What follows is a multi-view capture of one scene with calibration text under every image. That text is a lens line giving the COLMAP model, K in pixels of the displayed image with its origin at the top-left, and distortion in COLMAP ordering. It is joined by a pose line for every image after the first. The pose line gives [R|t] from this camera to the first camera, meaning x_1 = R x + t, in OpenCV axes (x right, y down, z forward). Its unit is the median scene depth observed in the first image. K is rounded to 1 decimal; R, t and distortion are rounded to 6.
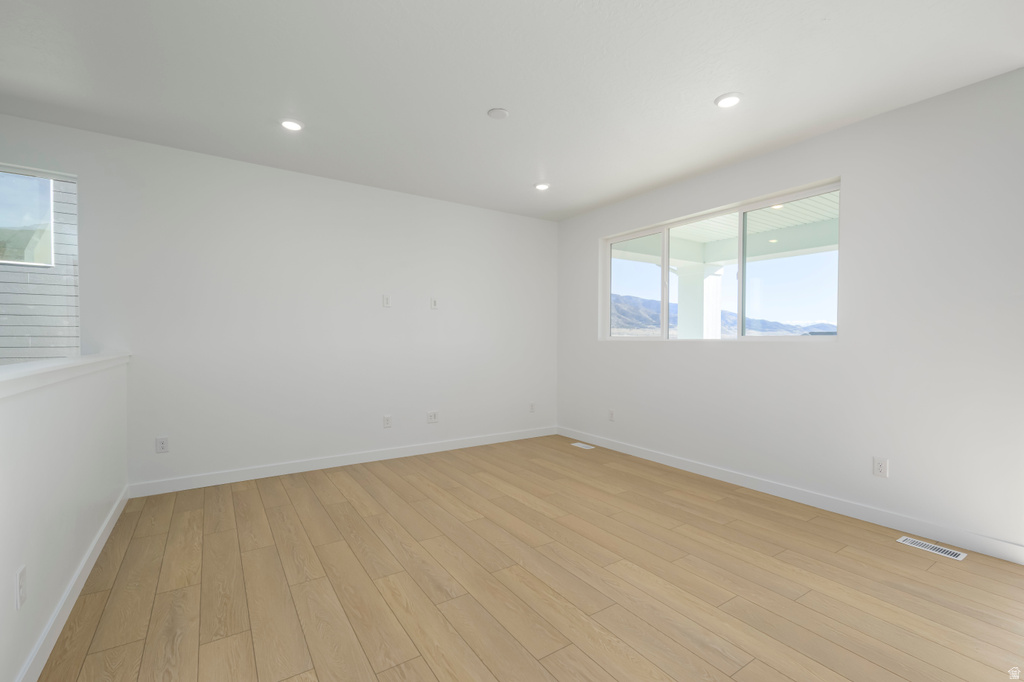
lens RADIAL K [[449.4, 0, 515.9], [0, 449.4, 337.3], [0, 0, 1]] dist [0.002690, 0.000635]
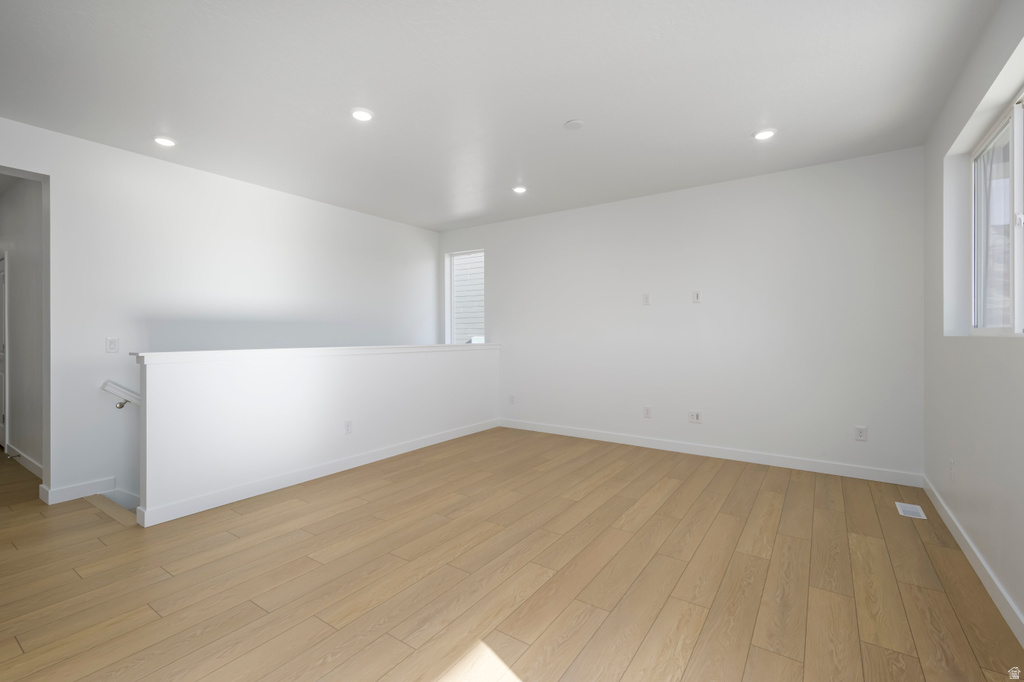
lens RADIAL K [[449.4, 0, 515.9], [0, 449.4, 337.3], [0, 0, 1]] dist [0.002690, 0.000635]
pose [[0.363332, 0.001496, -0.931659, 0.764083], [0.004049, 0.999987, 0.003184, 0.006744], [0.931651, -0.004929, 0.363321, 0.419416]]
